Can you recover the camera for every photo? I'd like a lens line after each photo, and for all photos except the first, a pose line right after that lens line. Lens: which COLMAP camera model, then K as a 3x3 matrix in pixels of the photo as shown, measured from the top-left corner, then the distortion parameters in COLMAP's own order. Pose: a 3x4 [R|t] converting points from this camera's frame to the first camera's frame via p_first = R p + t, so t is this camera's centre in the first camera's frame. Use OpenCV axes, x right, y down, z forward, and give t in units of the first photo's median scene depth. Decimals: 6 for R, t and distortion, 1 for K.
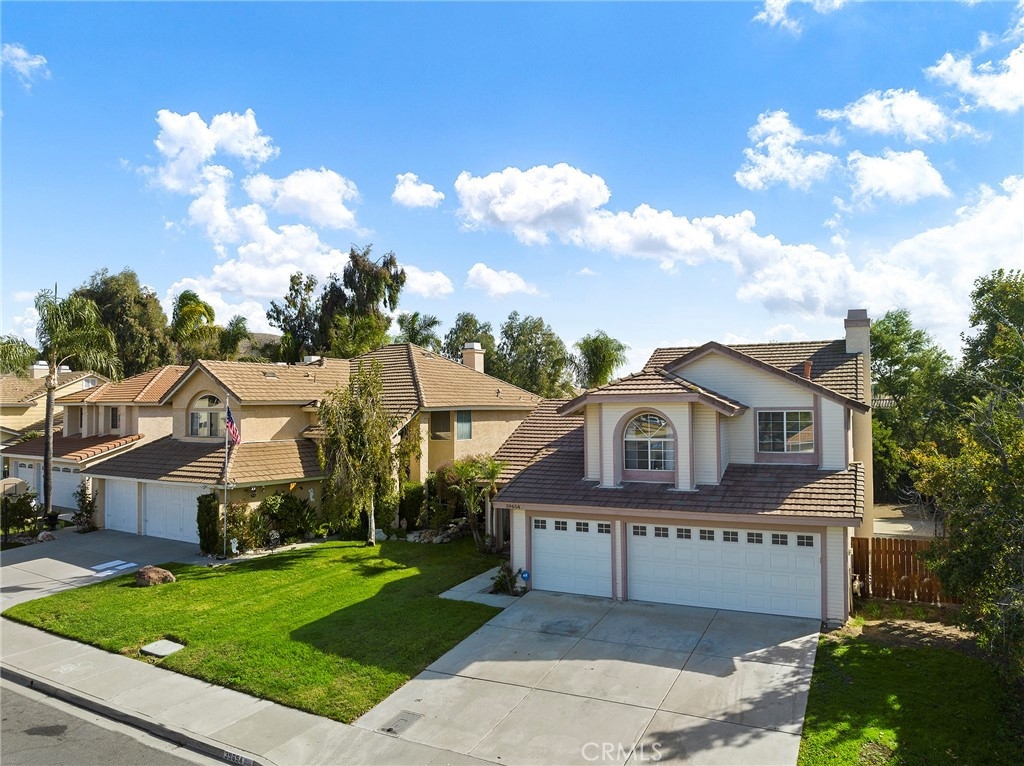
lens RADIAL K [[718.9, 0, 512.0], [0, 718.9, 383.0], [0, 0, 1]] dist [-0.042281, 0.000051]
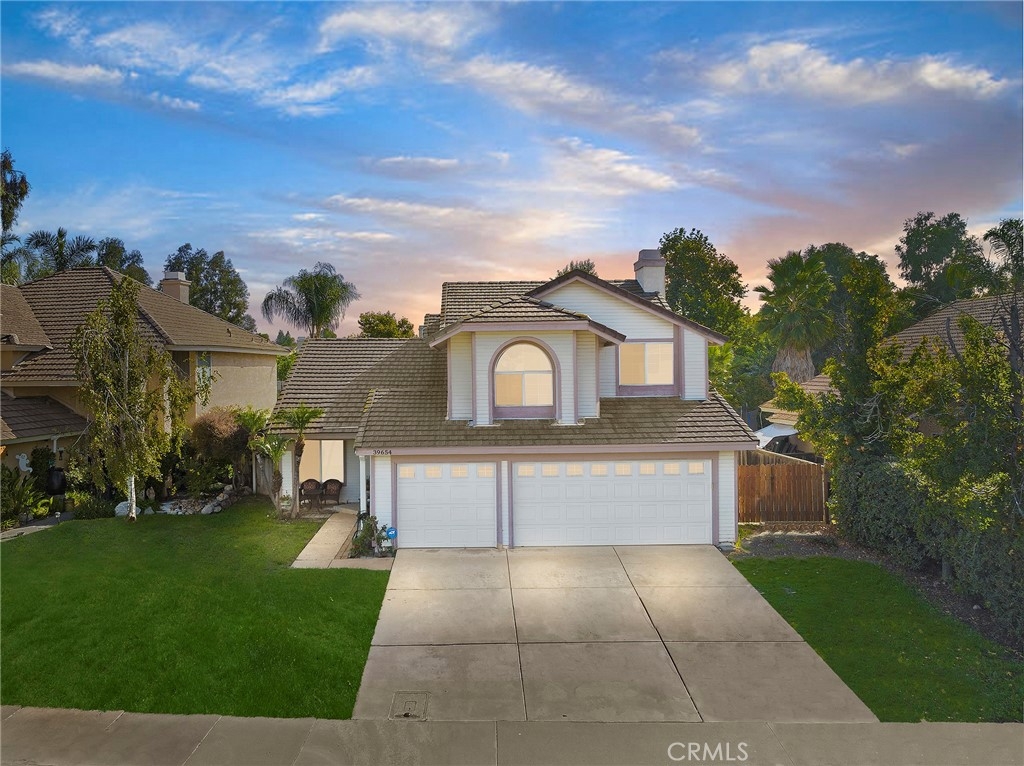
lens RADIAL K [[796.1, 0, 512.0], [0, 796.1, 383.0], [0, 0, 1]] dist [-0.028008, -0.006346]
pose [[0.901746, -0.013684, 0.432050, -0.263157], [-0.011745, 0.998354, 0.056133, 0.036523], [-0.432107, -0.055692, 0.900101, 0.096745]]
